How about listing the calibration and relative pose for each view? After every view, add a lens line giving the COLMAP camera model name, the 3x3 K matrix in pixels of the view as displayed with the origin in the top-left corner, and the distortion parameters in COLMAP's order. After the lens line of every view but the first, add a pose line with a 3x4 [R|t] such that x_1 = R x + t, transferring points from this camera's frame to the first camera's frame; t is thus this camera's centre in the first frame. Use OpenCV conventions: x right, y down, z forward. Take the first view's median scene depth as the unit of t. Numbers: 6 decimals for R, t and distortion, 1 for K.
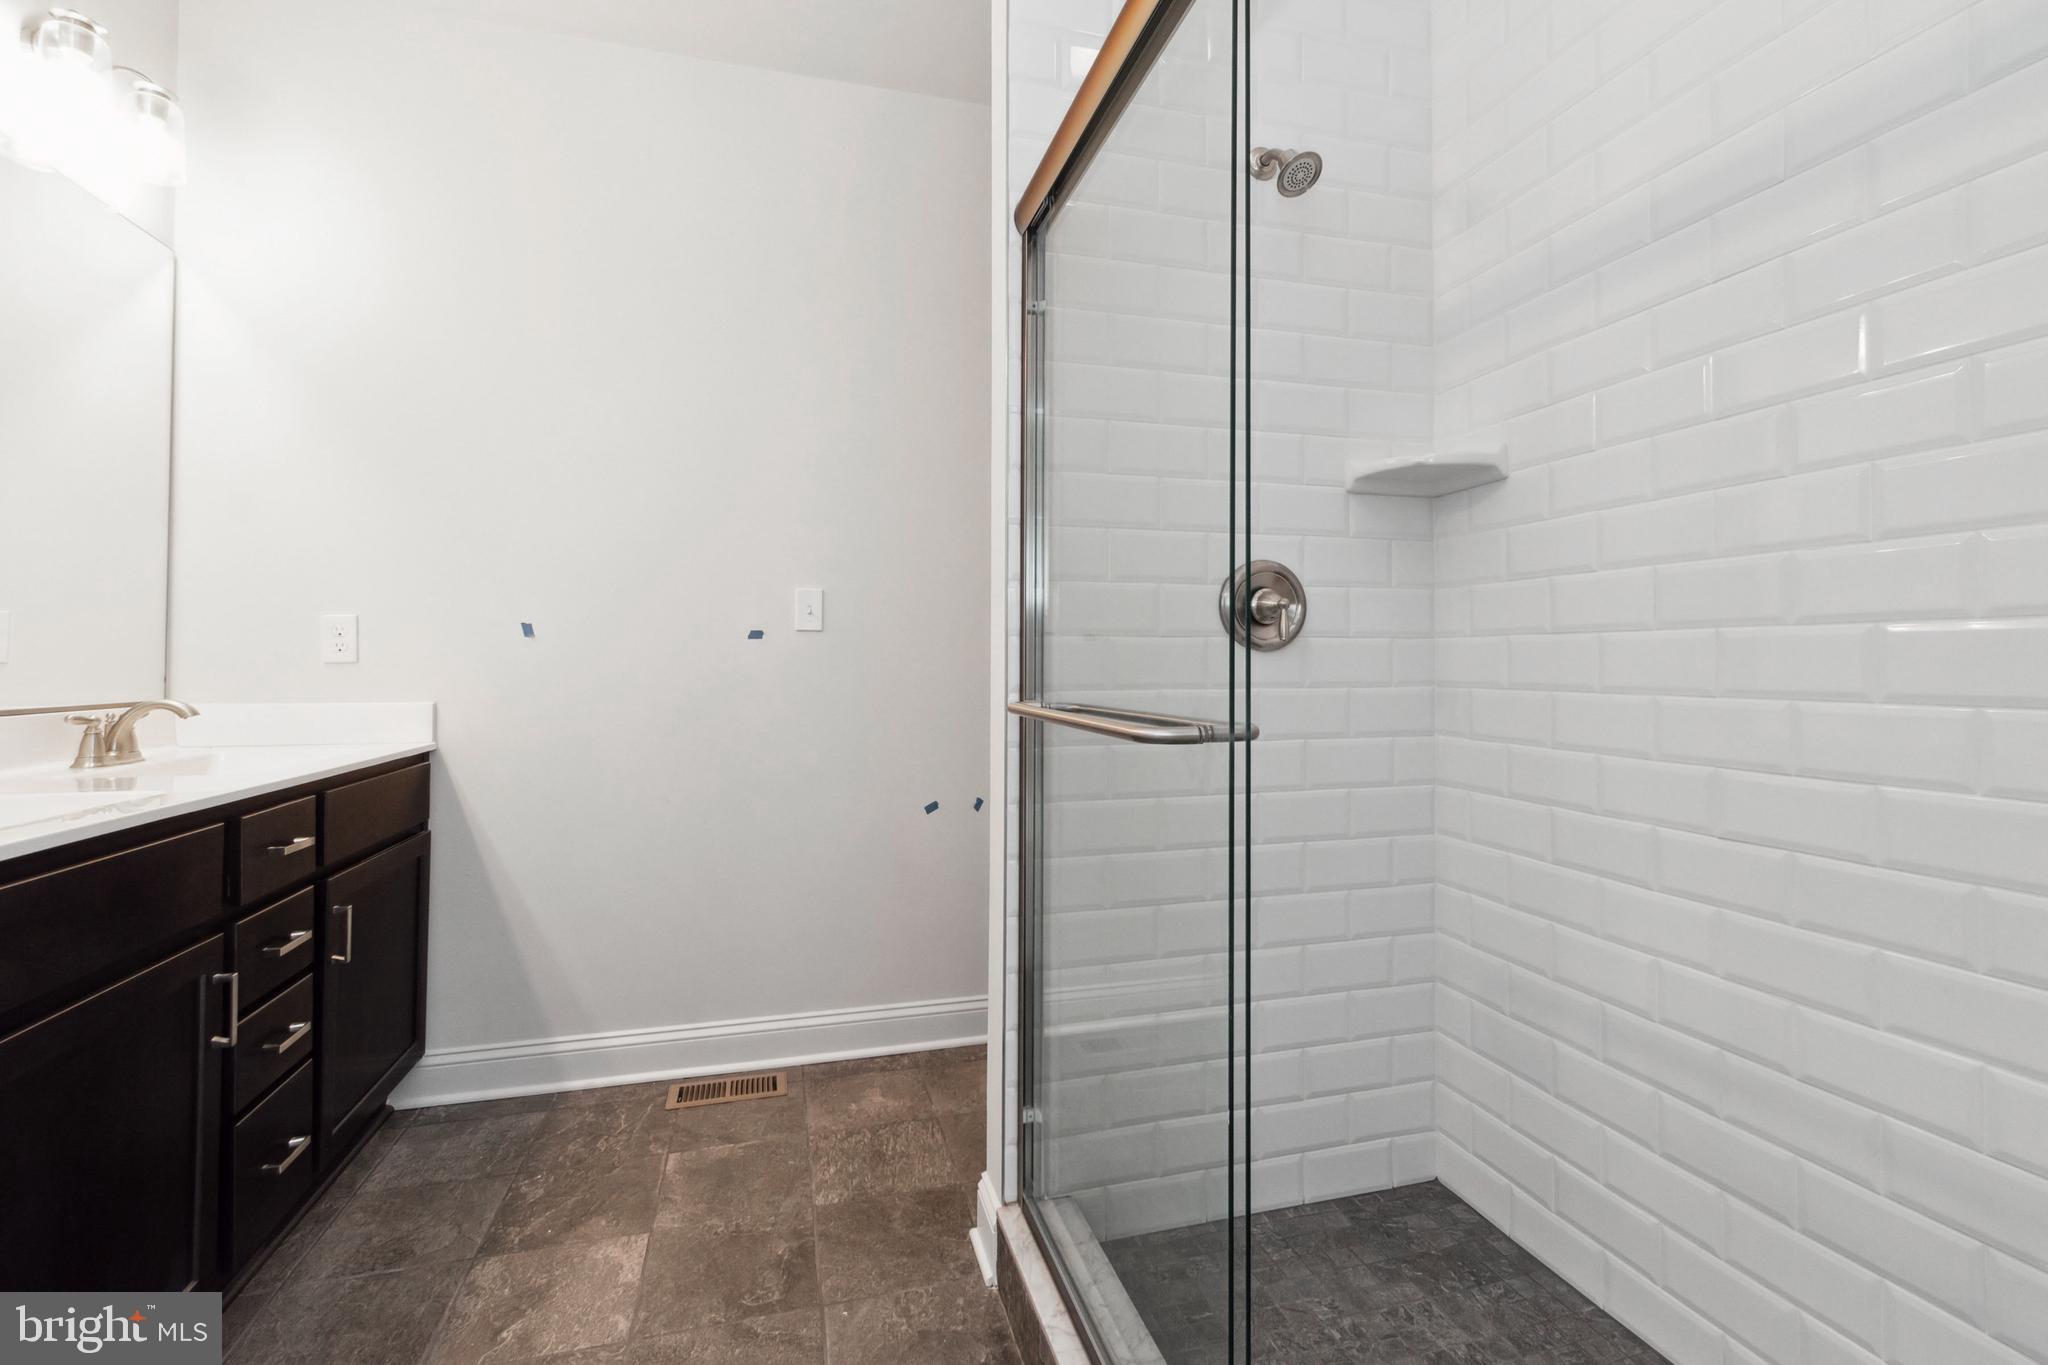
lens RADIAL K [[936.2, 0, 1028.3], [0, 936.2, 669.2], [0, 0, 1]] dist [0.014316, -0.001635]
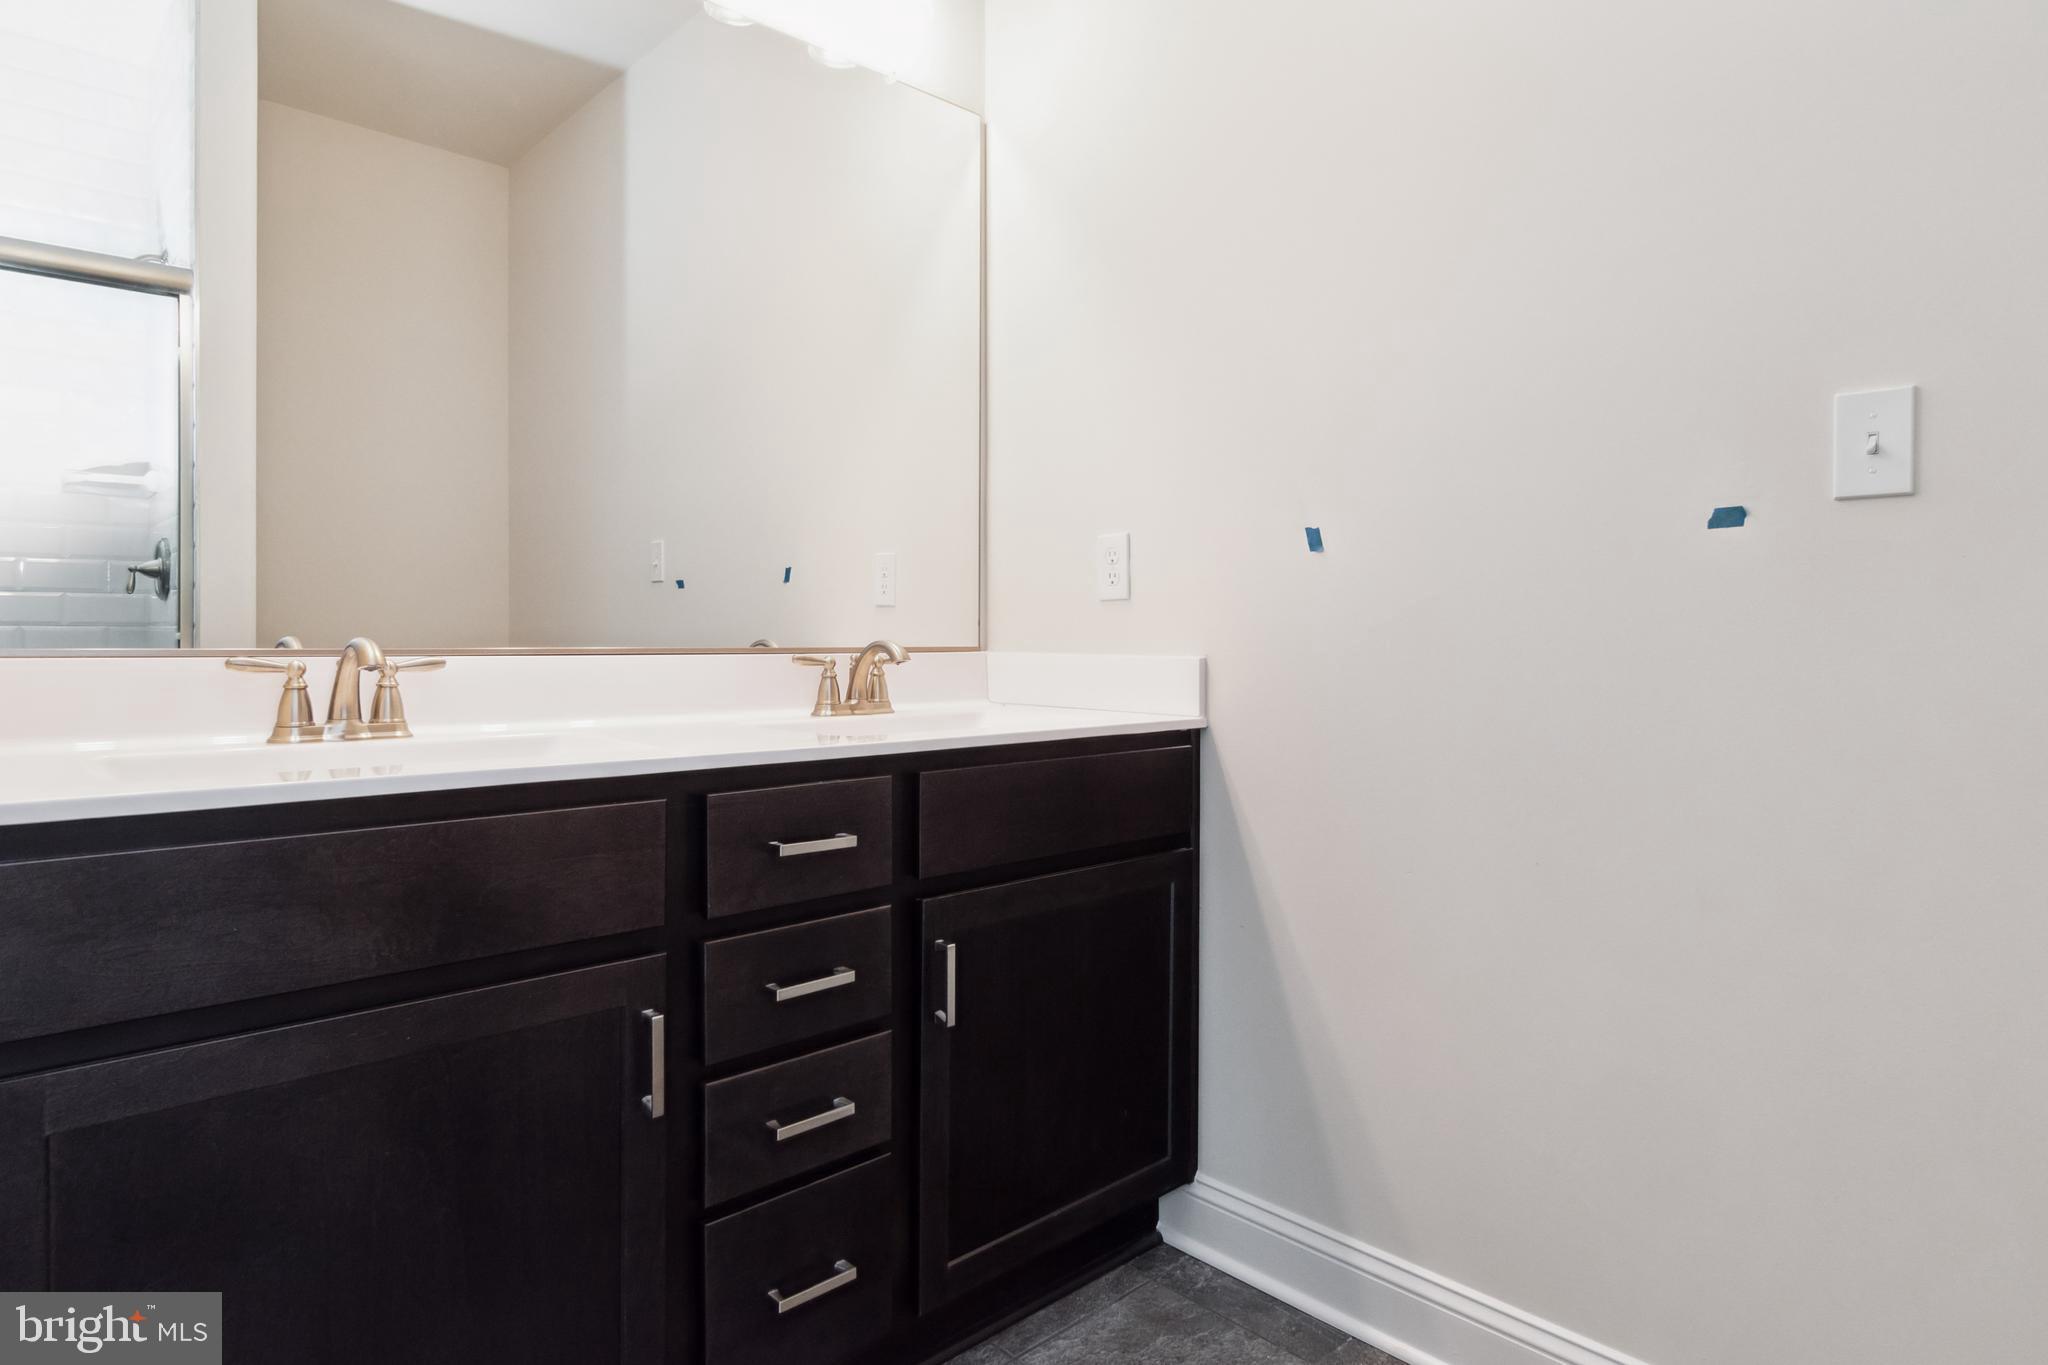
lens RADIAL K [[1161.4, 0, 1026.3], [0, 1161.4, 640.6], [0, 0, 1]] dist [0.002595, -0.001385]
pose [[0.473155, 0.005922, -0.880959, 0.032505], [-0.006618, 0.999973, 0.003167, 0.022563], [0.880954, 0.004332, 0.473182, 0.509812]]
